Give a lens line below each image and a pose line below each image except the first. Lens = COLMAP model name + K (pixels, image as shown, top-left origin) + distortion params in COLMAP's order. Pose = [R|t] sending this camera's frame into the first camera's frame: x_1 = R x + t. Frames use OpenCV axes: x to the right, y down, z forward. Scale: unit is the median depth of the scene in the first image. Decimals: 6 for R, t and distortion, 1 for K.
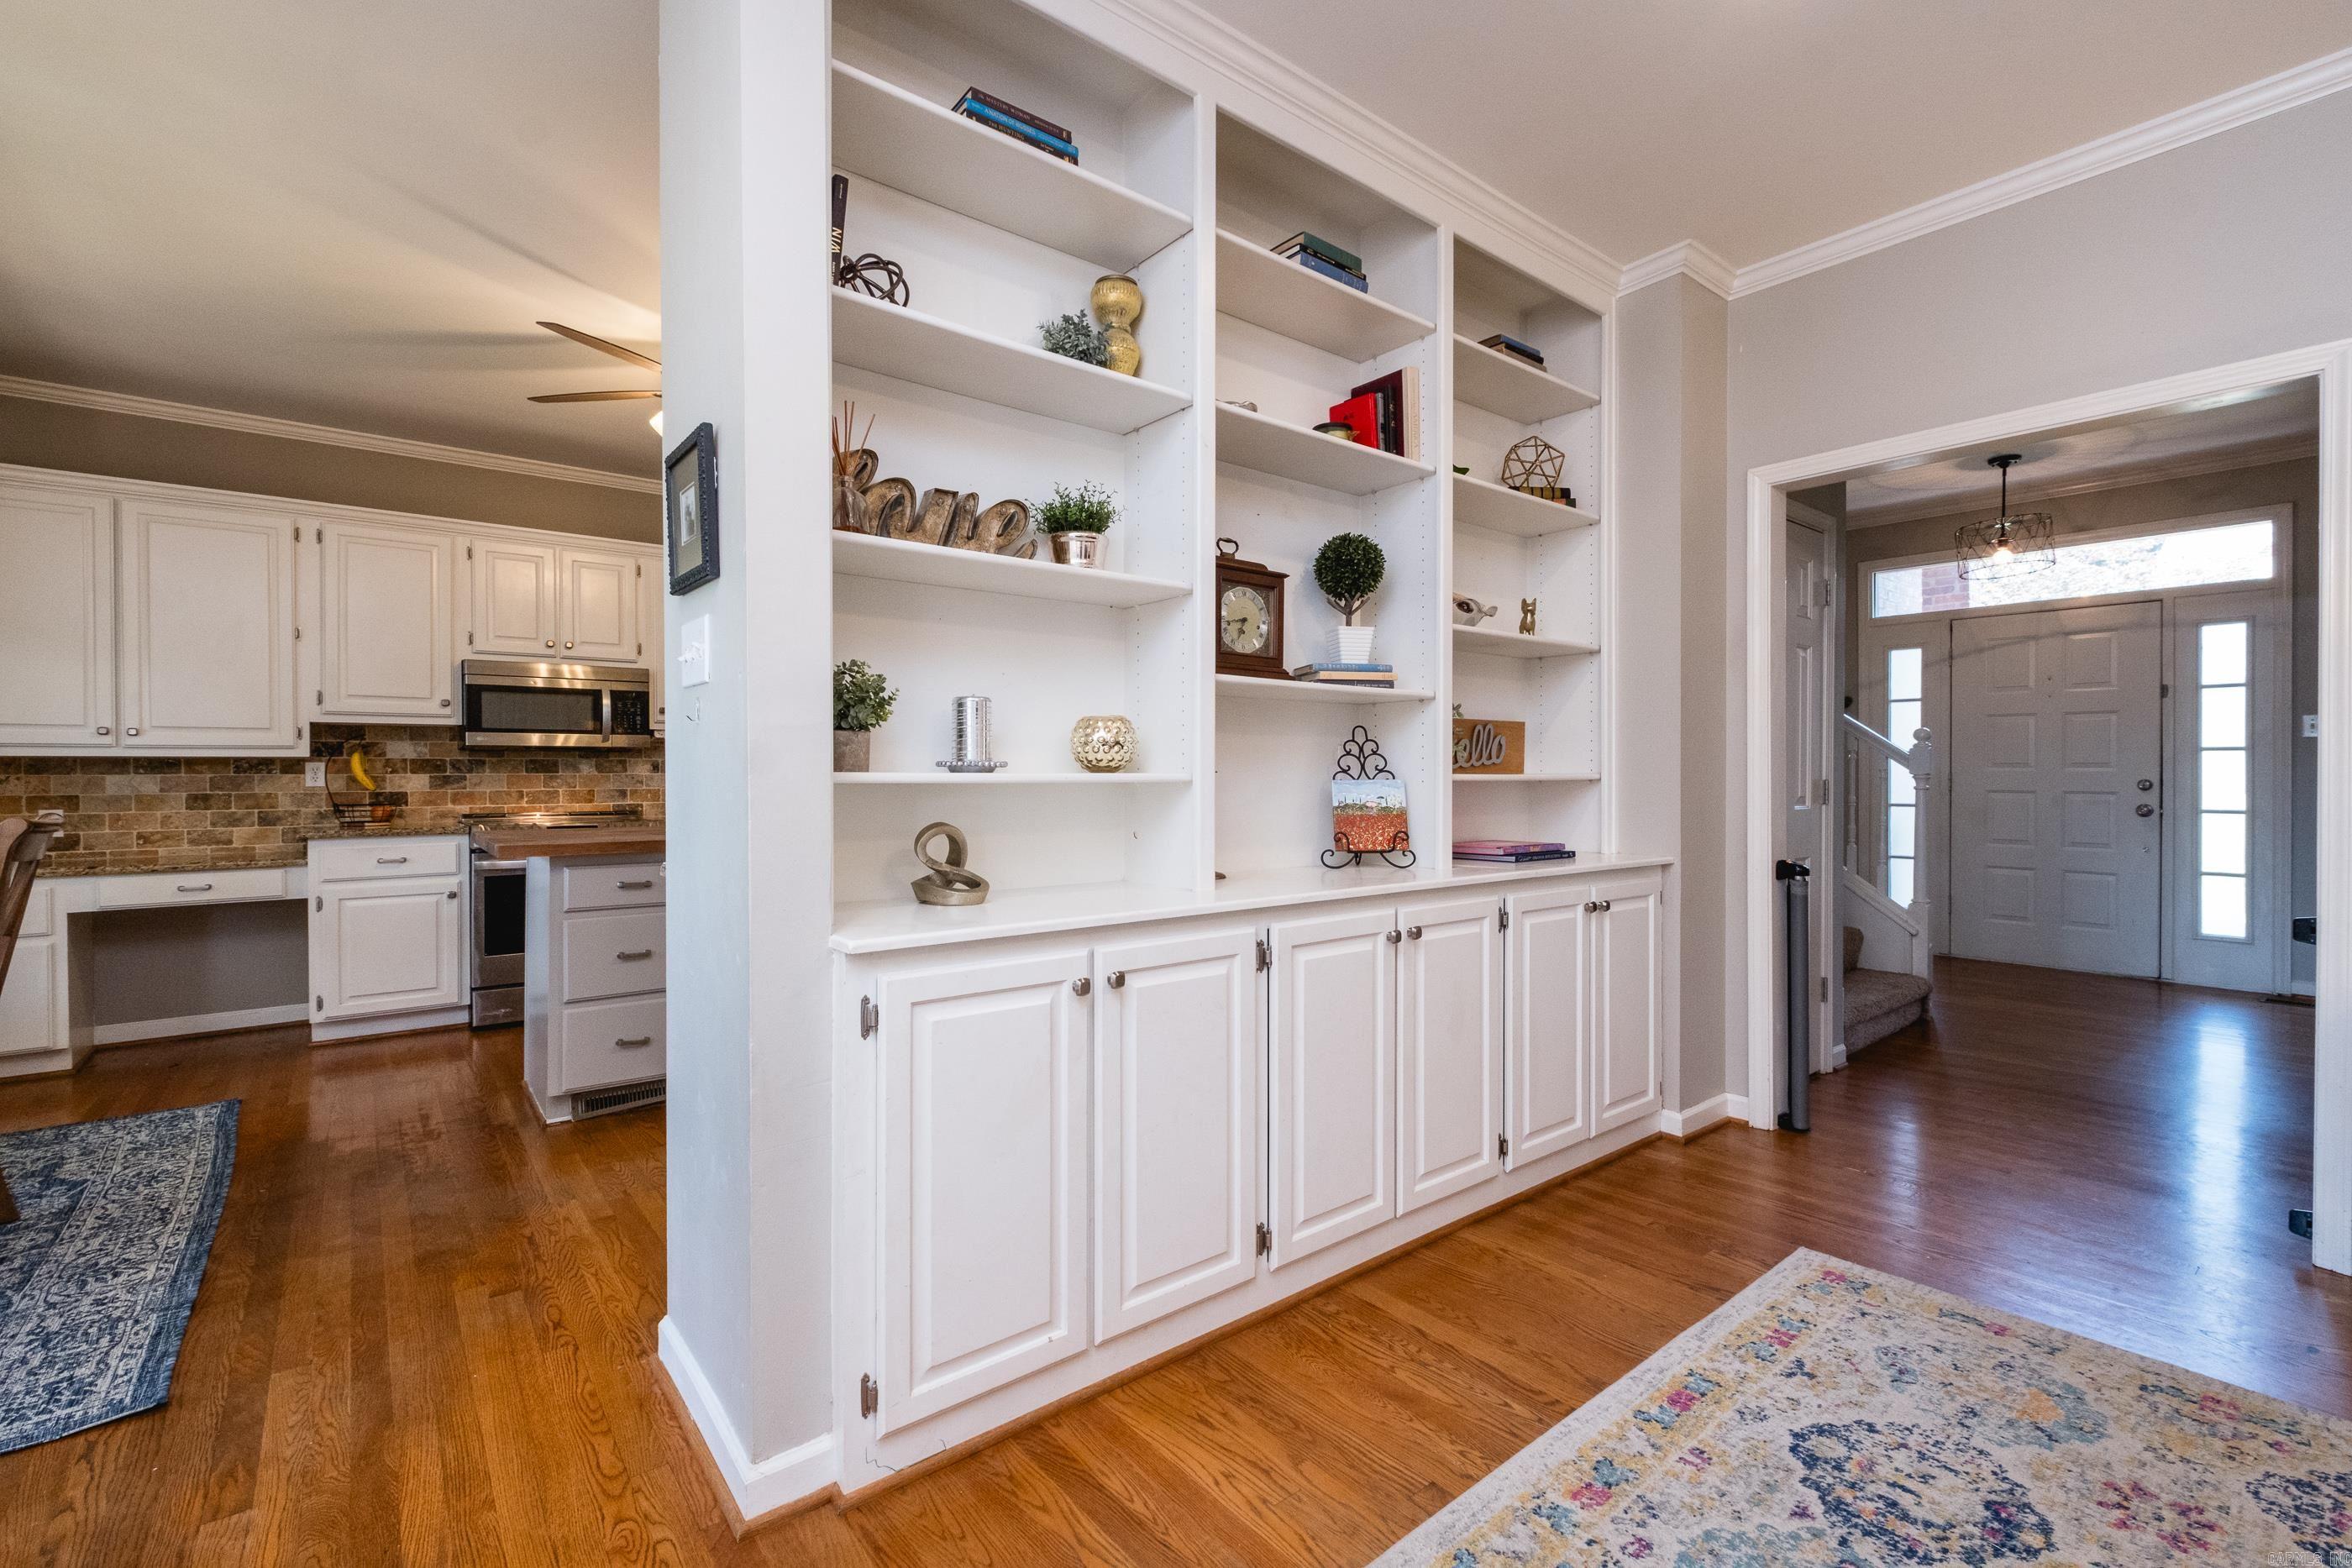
lens RADIAL K [[1024.2, 0, 1203.9], [0, 1024.2, 773.3], [0, 0, 1]] dist [0.001510, -0.002910]
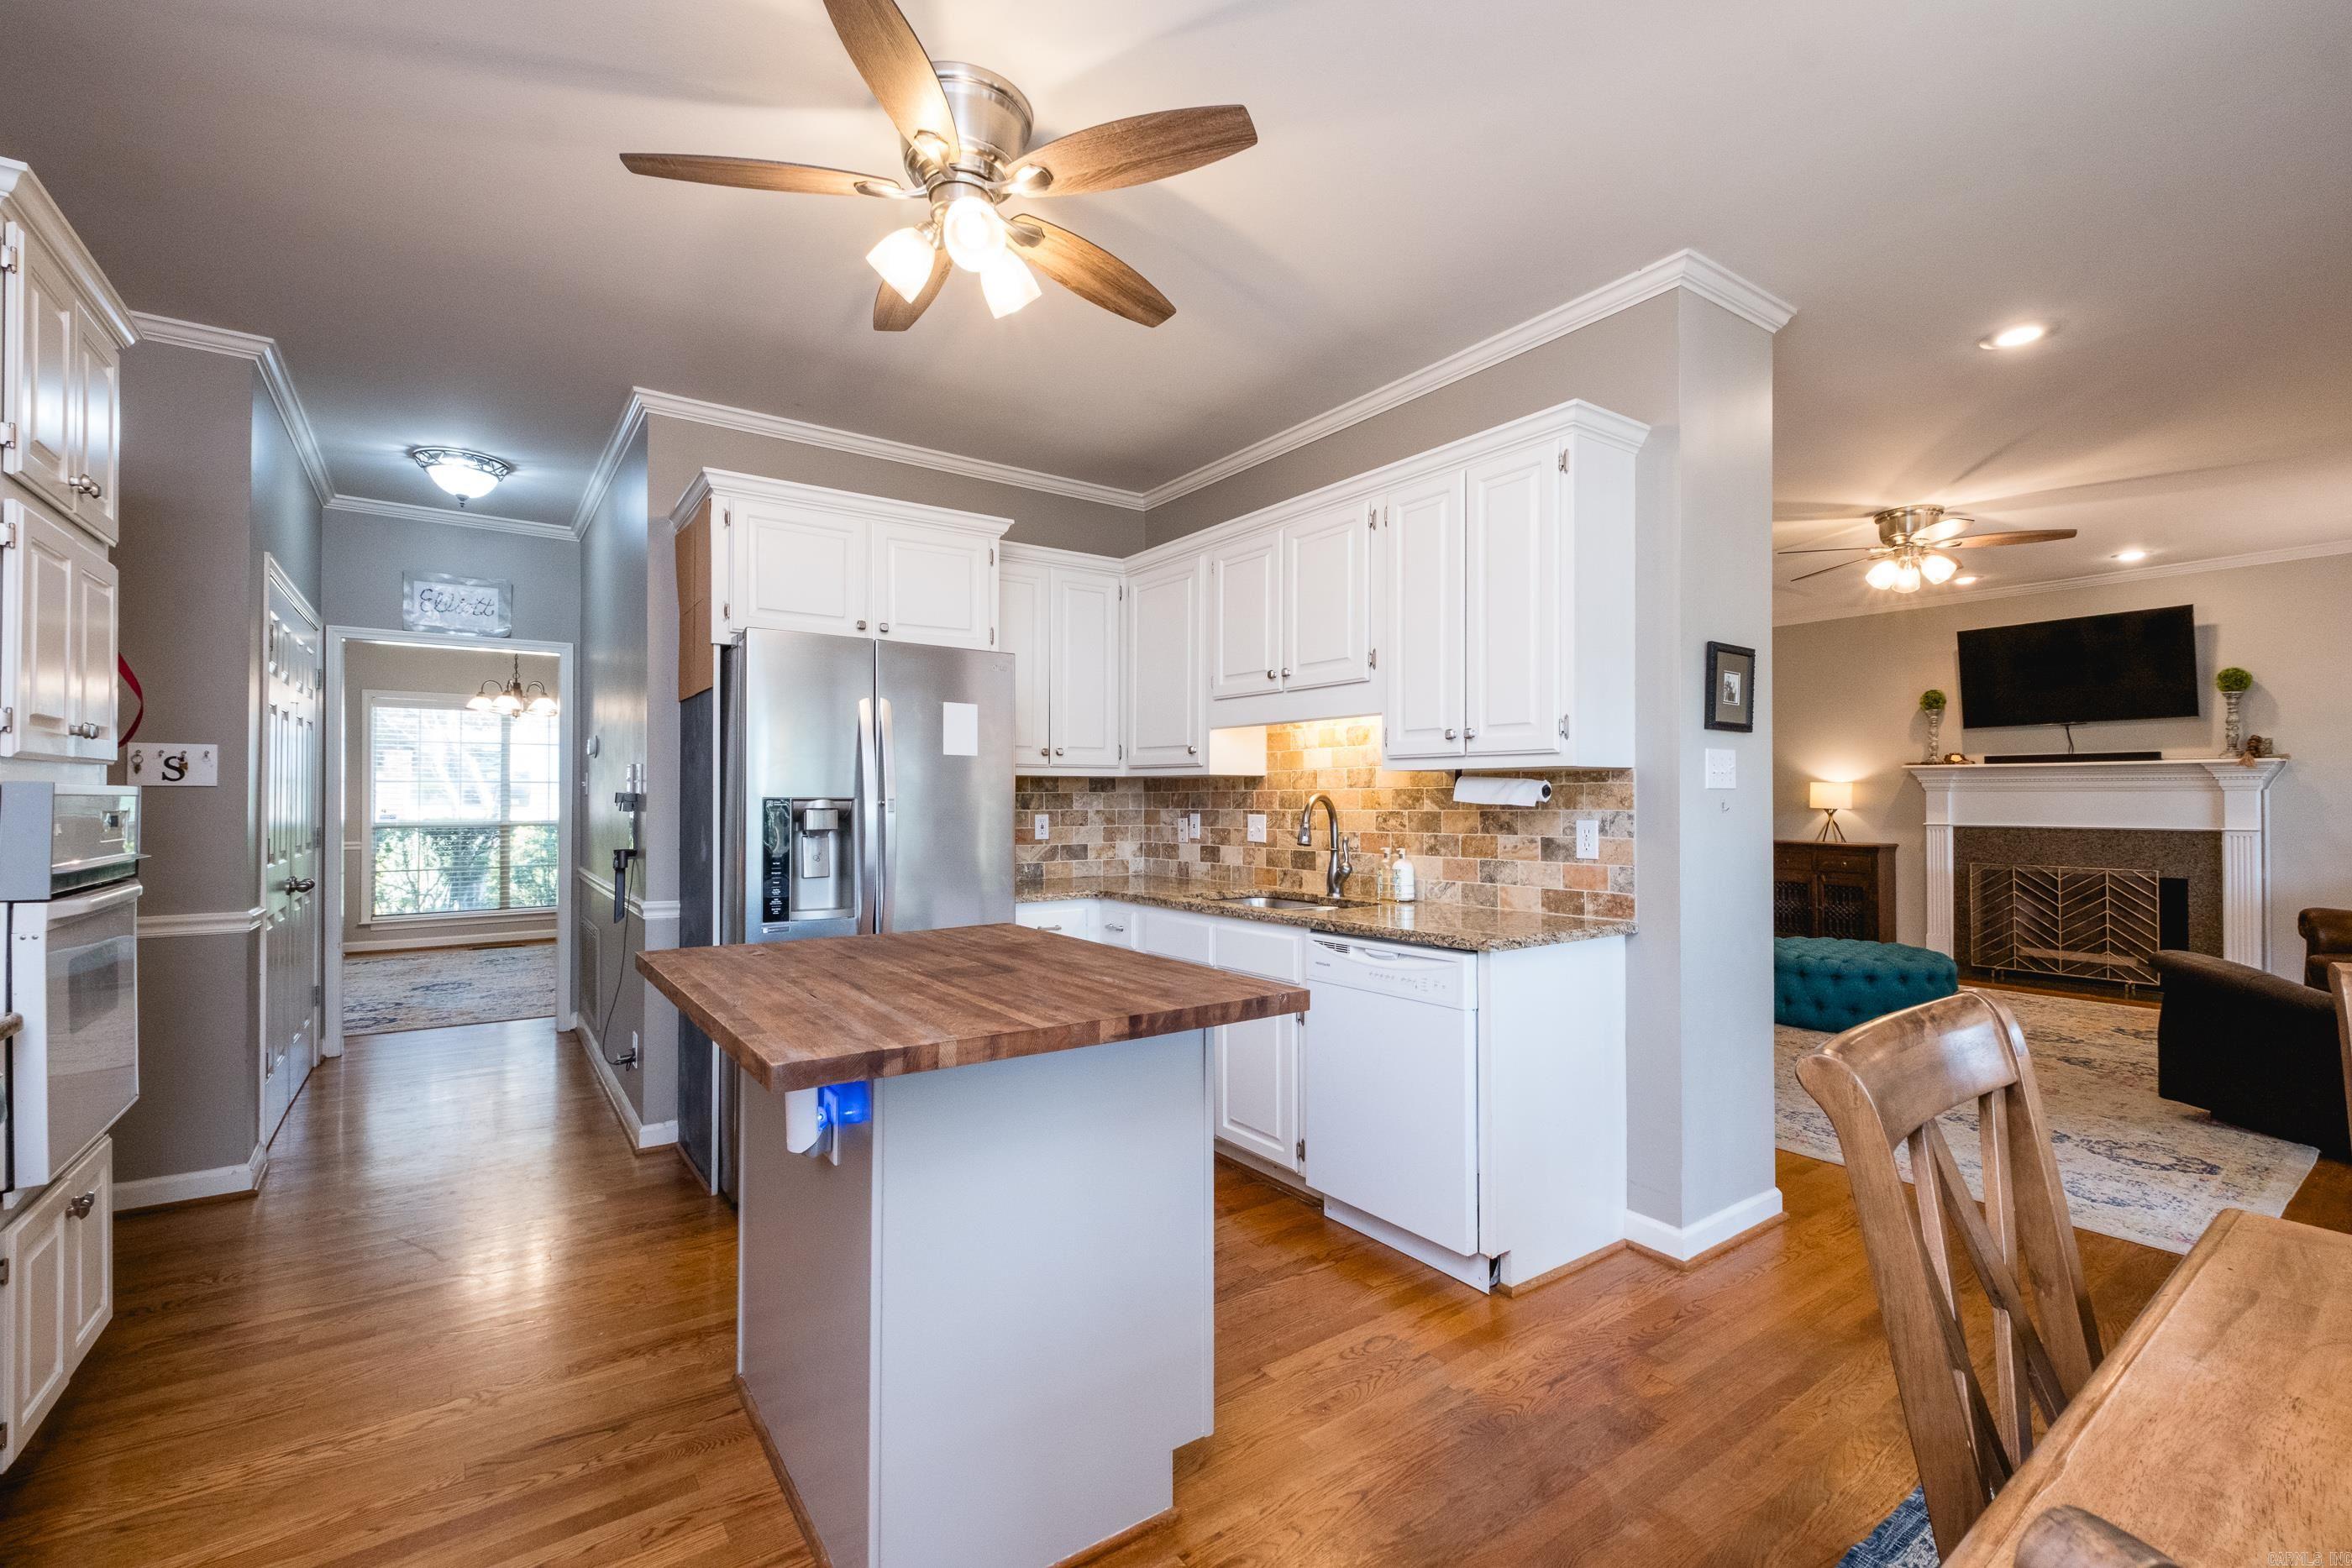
lens RADIAL K [[1024.2, 0, 1161.9], [0, 1024.2, 789.4], [0, 0, 1]] dist [0.001510, -0.002910]
pose [[0.074382, 0.010349, 0.997176, -0.874923], [-0.000177, 0.999946, -0.010364, -0.026912], [-0.997230, 0.000594, 0.074380, 0.707005]]
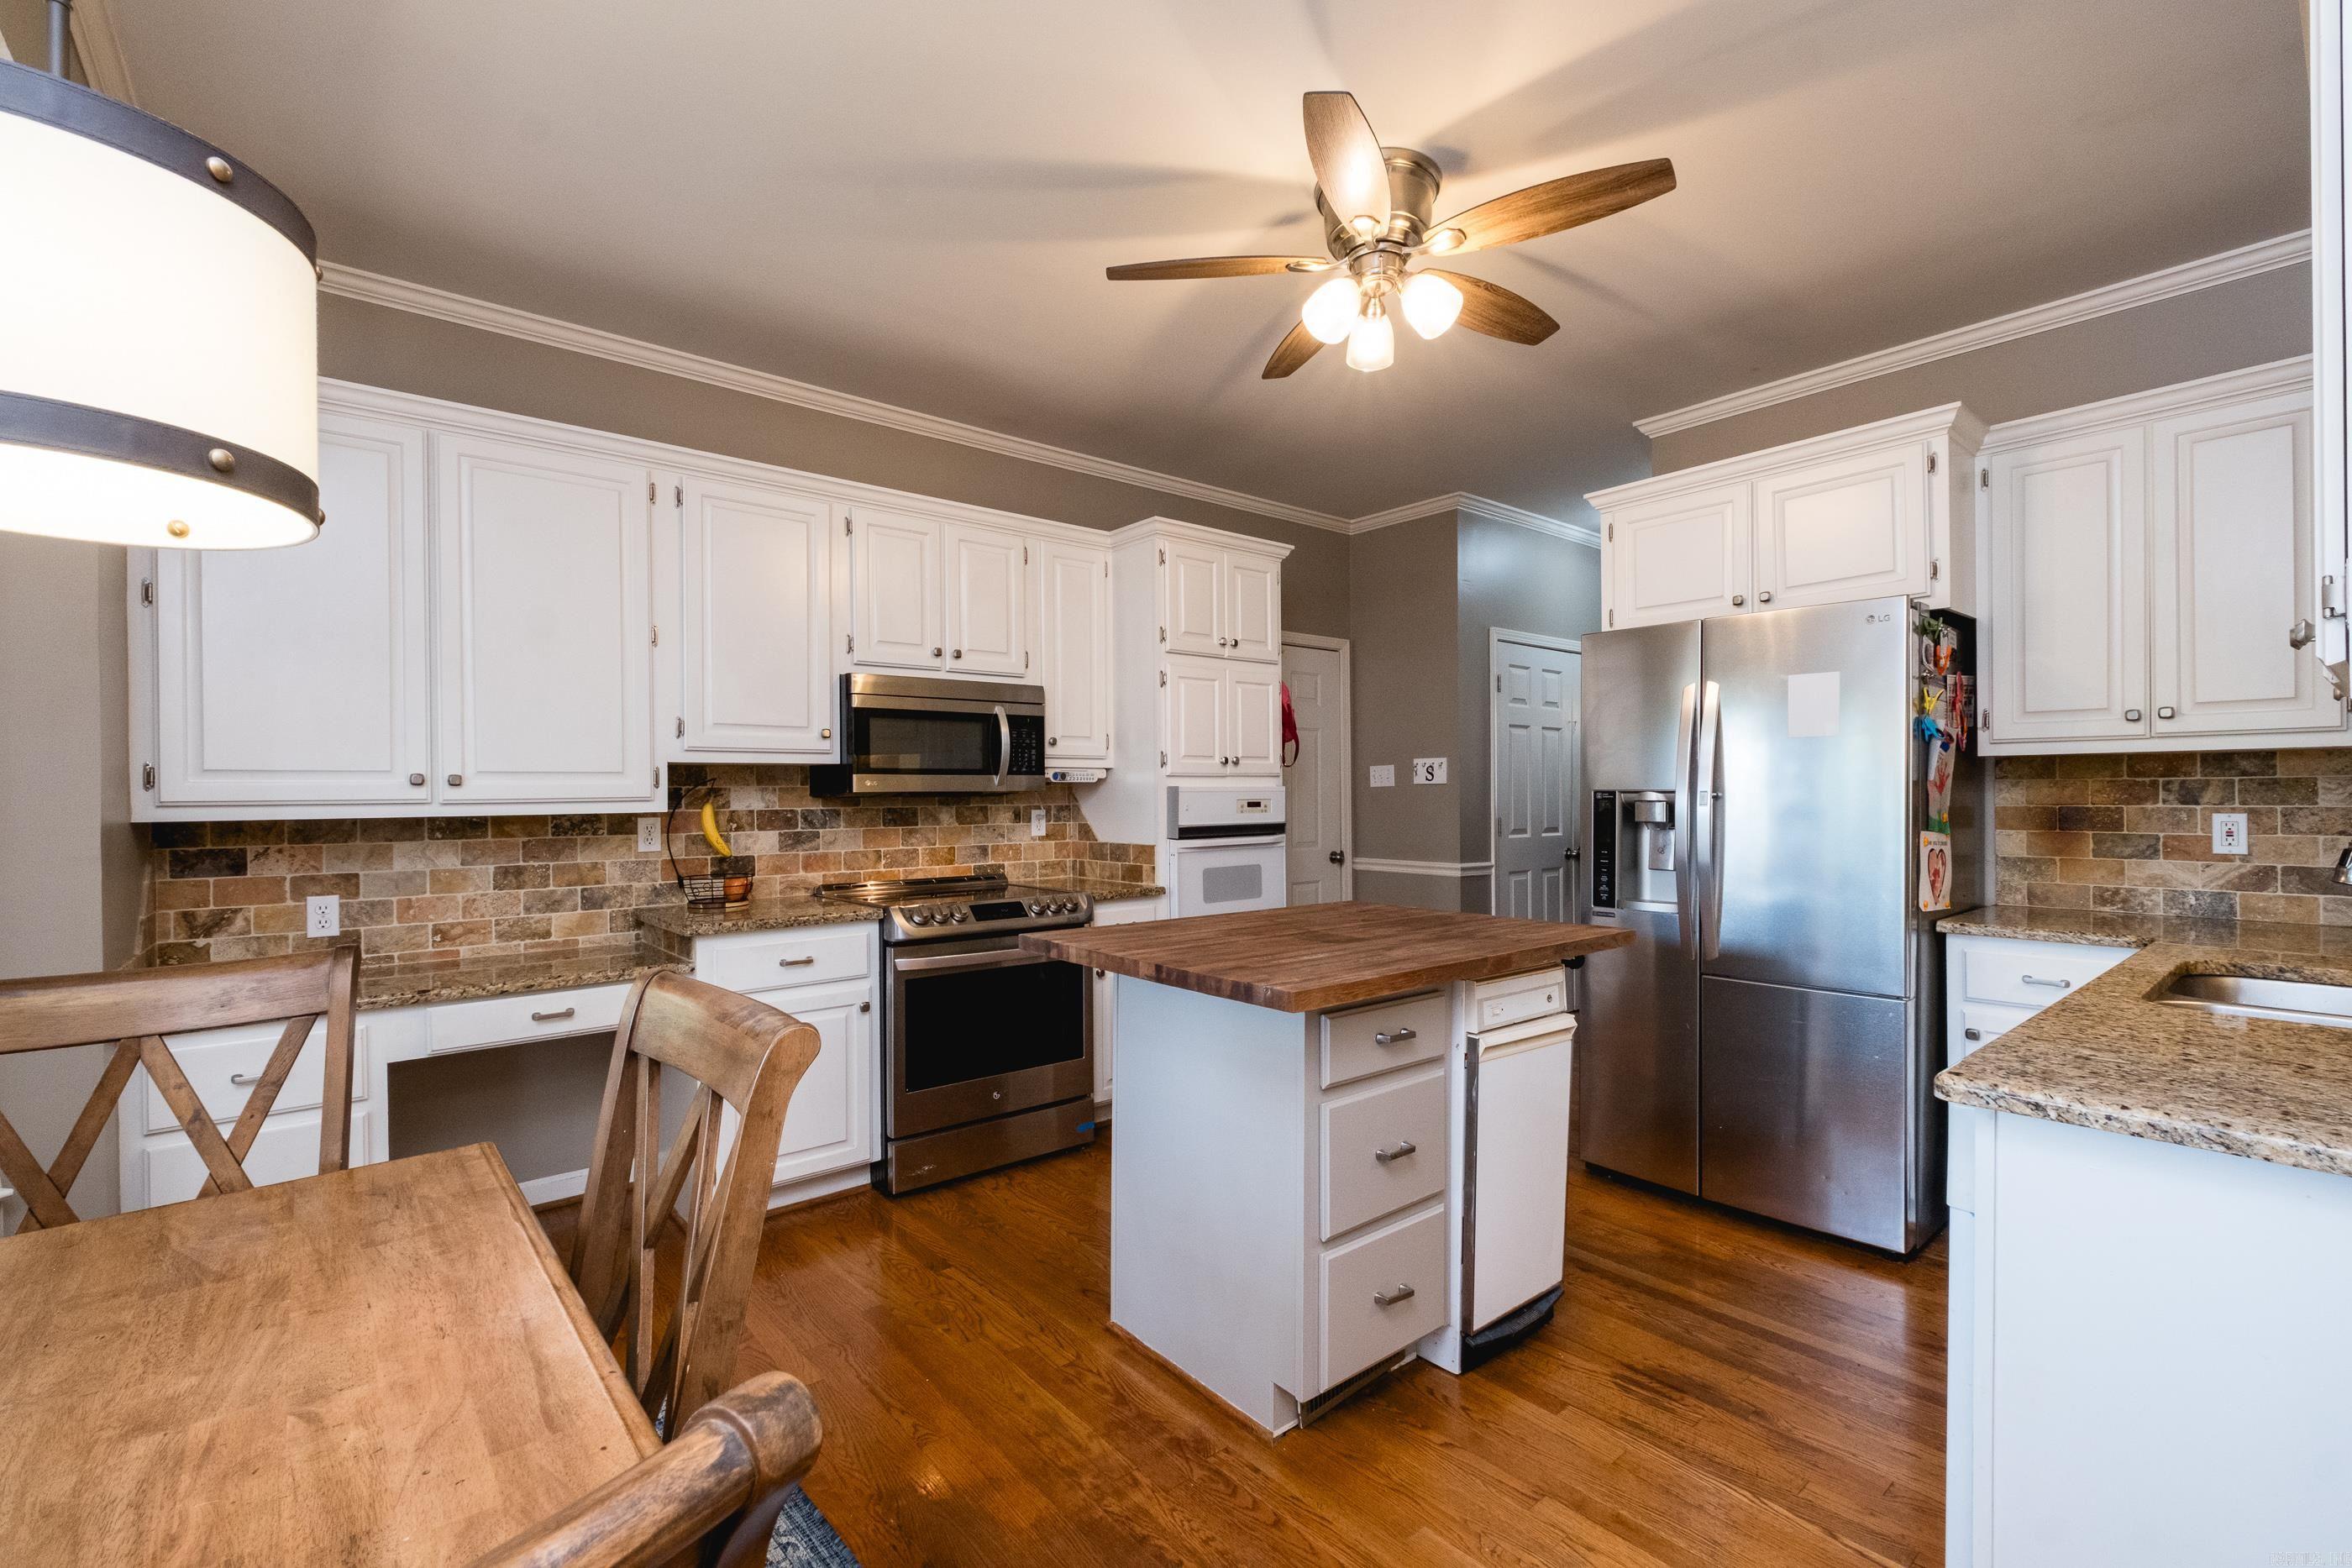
lens RADIAL K [[1024.2, 0, 1187.6], [0, 1024.2, 794.9], [0, 0, 1]] dist [0.001510, -0.002910]
pose [[0.999985, -0.004170, 0.003667, -0.509530], [0.004159, 0.999986, 0.003236, -0.028503], [-0.003681, -0.003221, 0.999988, 0.291854]]
